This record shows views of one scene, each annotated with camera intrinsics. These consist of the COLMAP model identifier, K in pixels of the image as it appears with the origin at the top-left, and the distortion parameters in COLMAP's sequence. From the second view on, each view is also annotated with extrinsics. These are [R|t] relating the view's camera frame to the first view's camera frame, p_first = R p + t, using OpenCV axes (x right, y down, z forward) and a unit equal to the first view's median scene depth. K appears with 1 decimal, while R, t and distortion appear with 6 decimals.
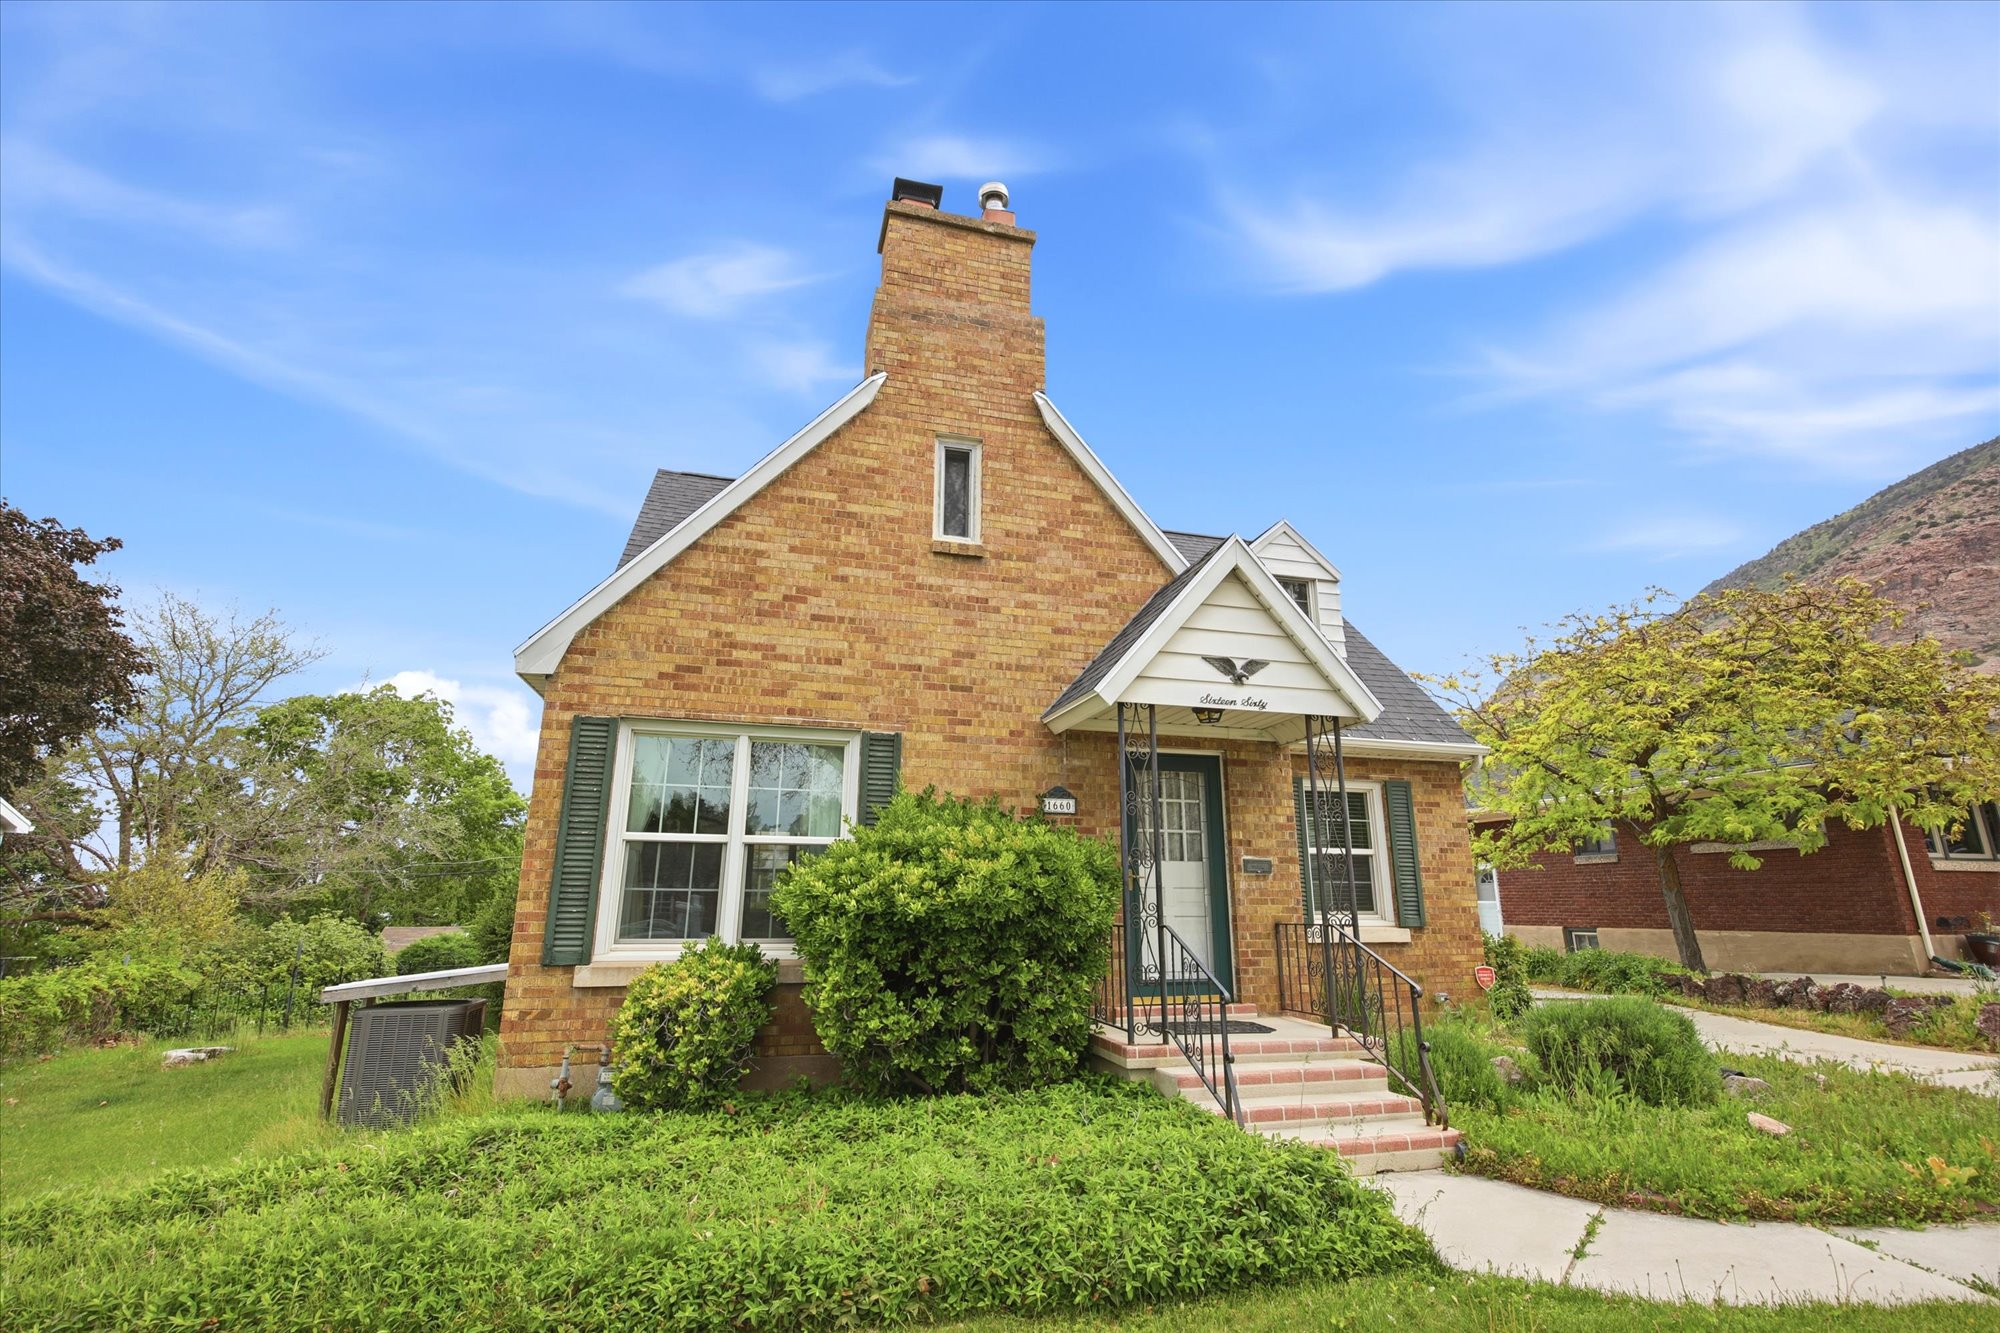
lens RADIAL K [[904.6, 0, 993.5], [0, 904.6, 662.3], [0, 0, 1]] dist [0.000289, -0.000024]
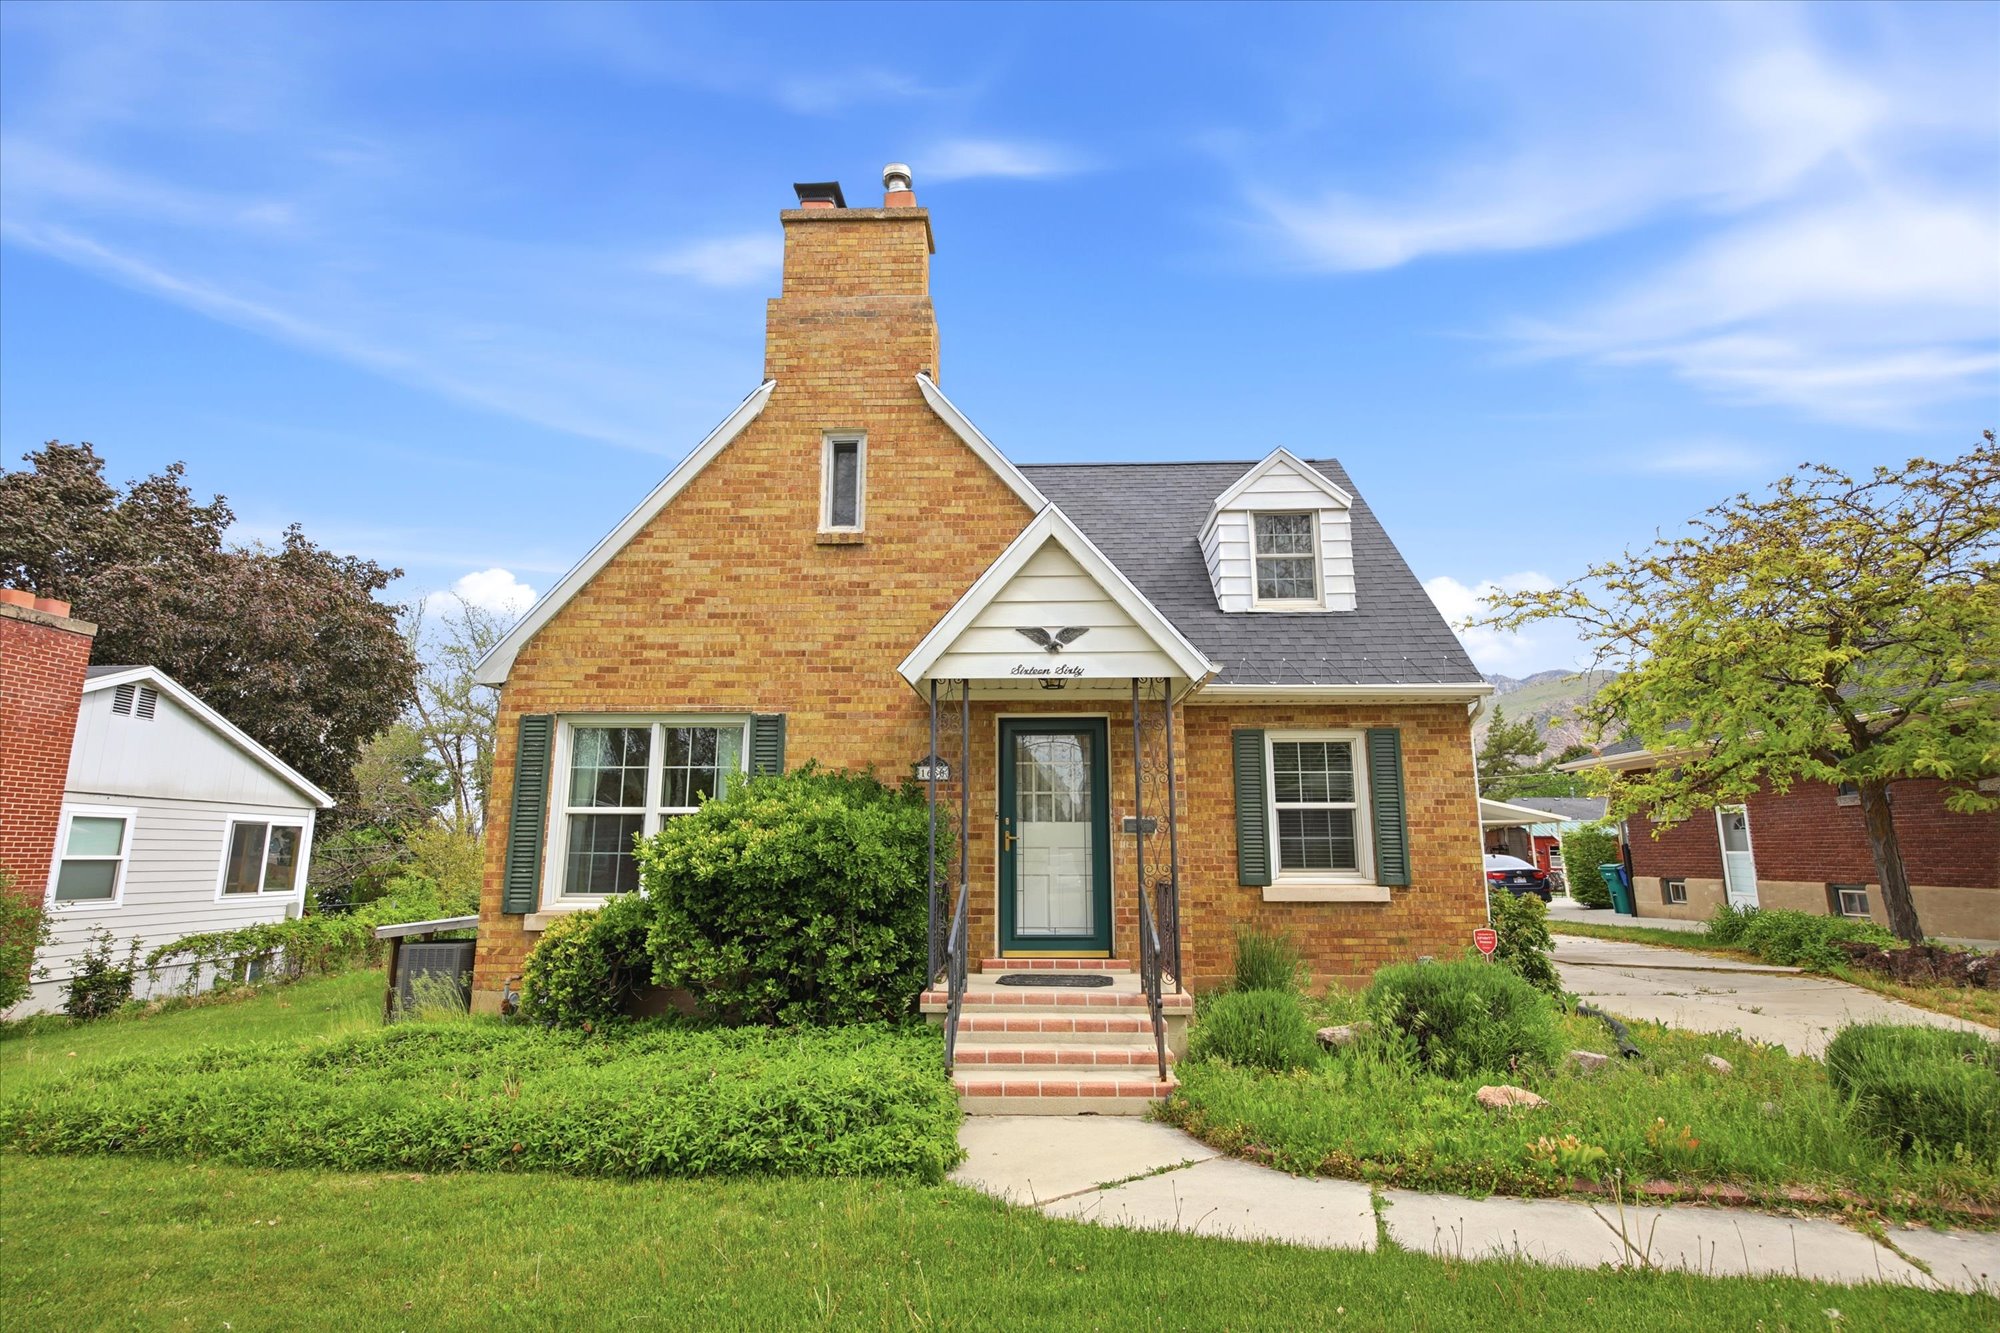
lens RADIAL K [[970.2, 0, 989.7], [0, 970.2, 660.9], [0, 0, 1]] dist [-0.004550, 0.002329]
pose [[0.952906, -0.063513, -0.296539, 0.482654], [0.082512, 0.995233, 0.051987, -0.027007], [0.291824, -0.074006, 0.953605, -0.060562]]
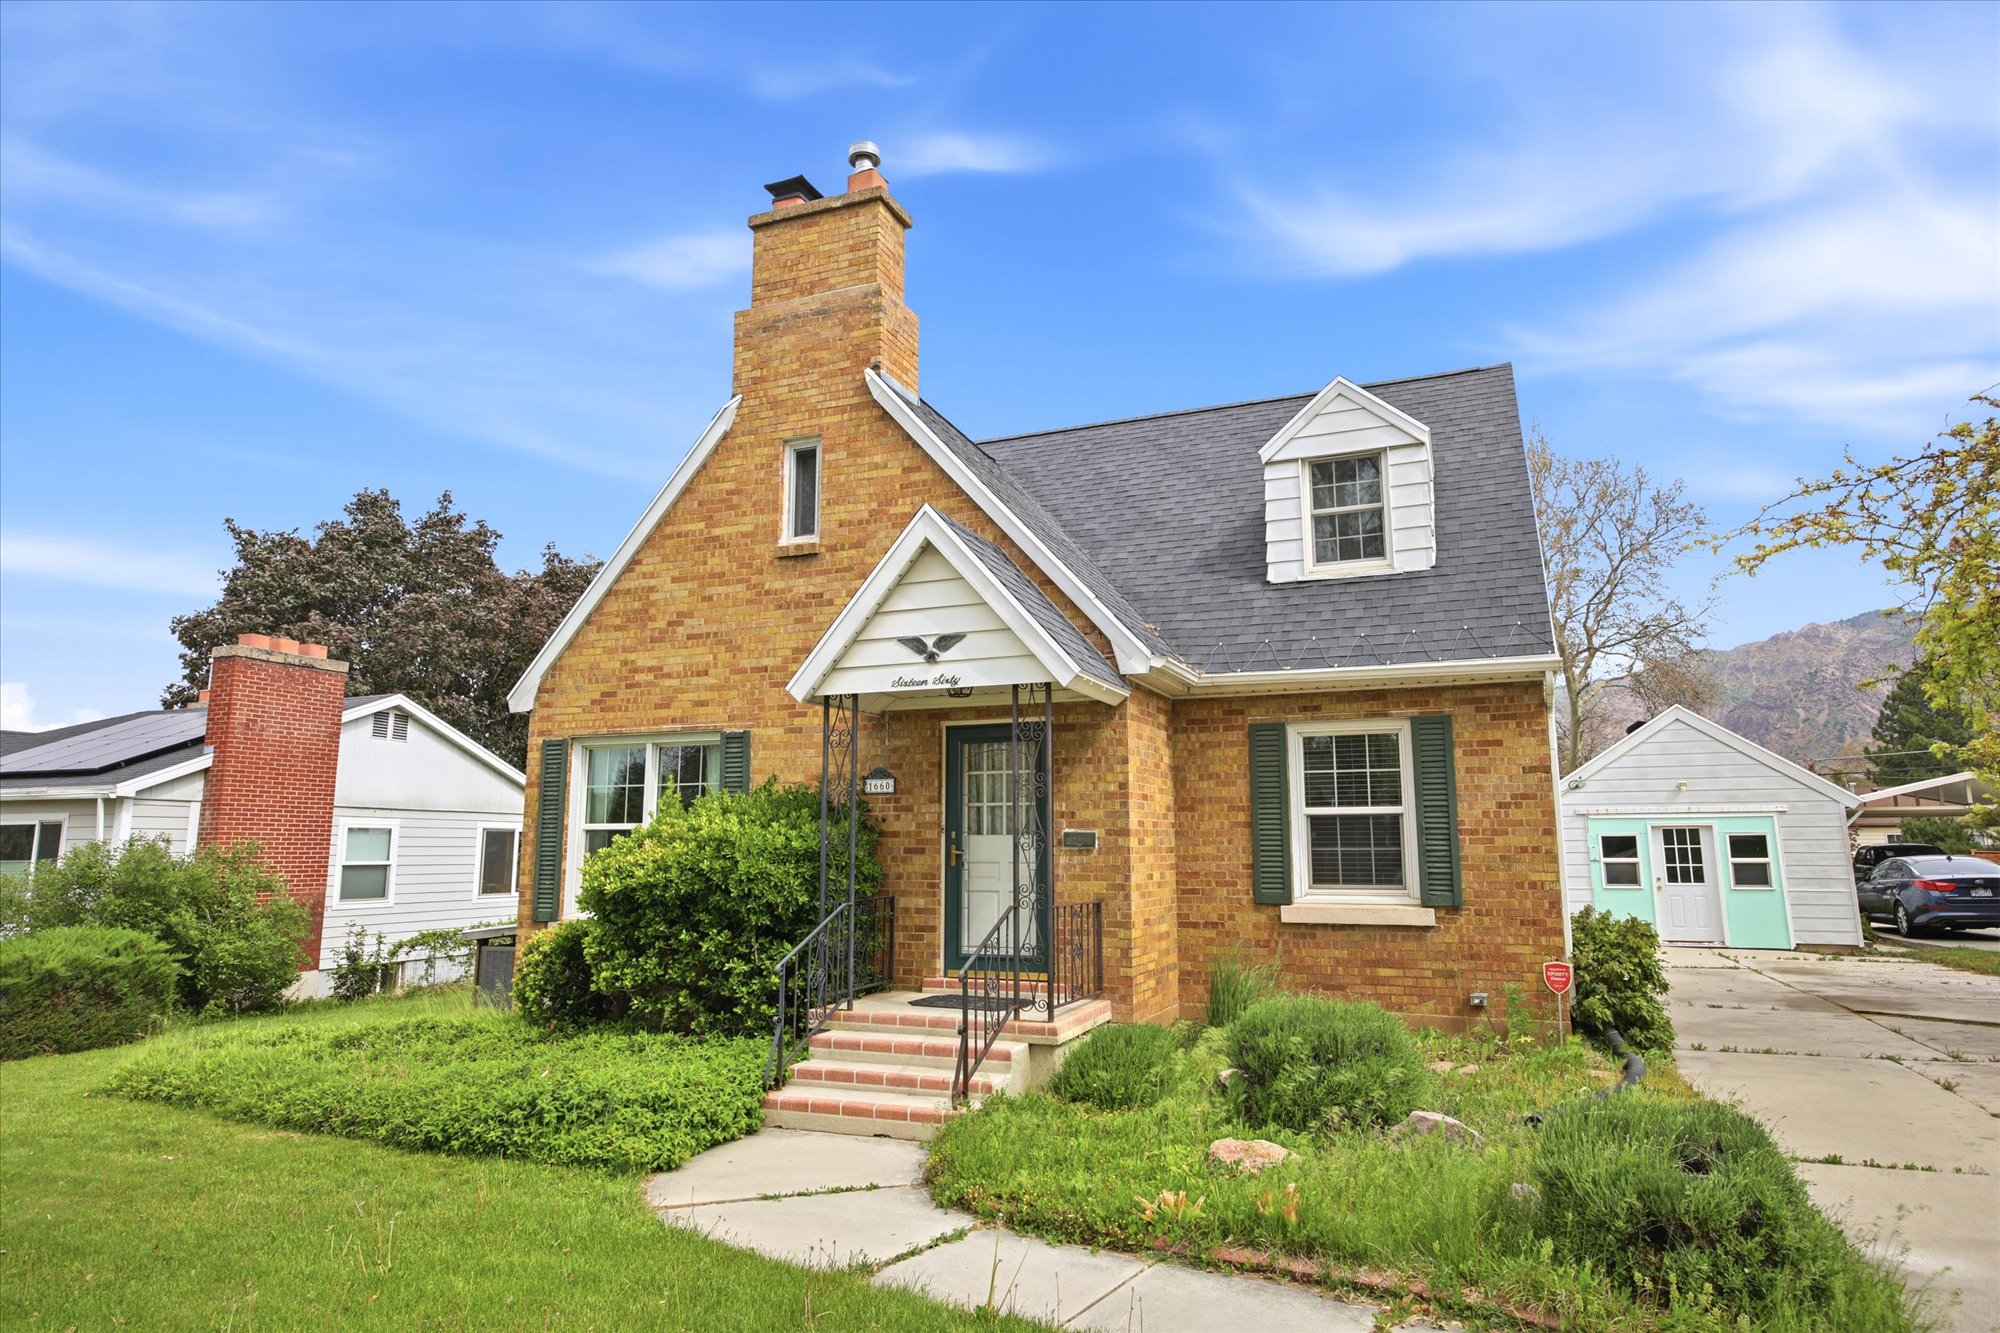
lens RADIAL K [[1138.3, 0, 1000.9], [0, 1138.3, 660.1], [0, 0, 1]] dist [-0.000085, -0.002606]
pose [[0.794521, -0.105434, -0.598014, 0.975545], [0.163231, 0.985646, 0.043093, -0.017329], [0.584886, -0.131853, 0.800327, 0.056828]]
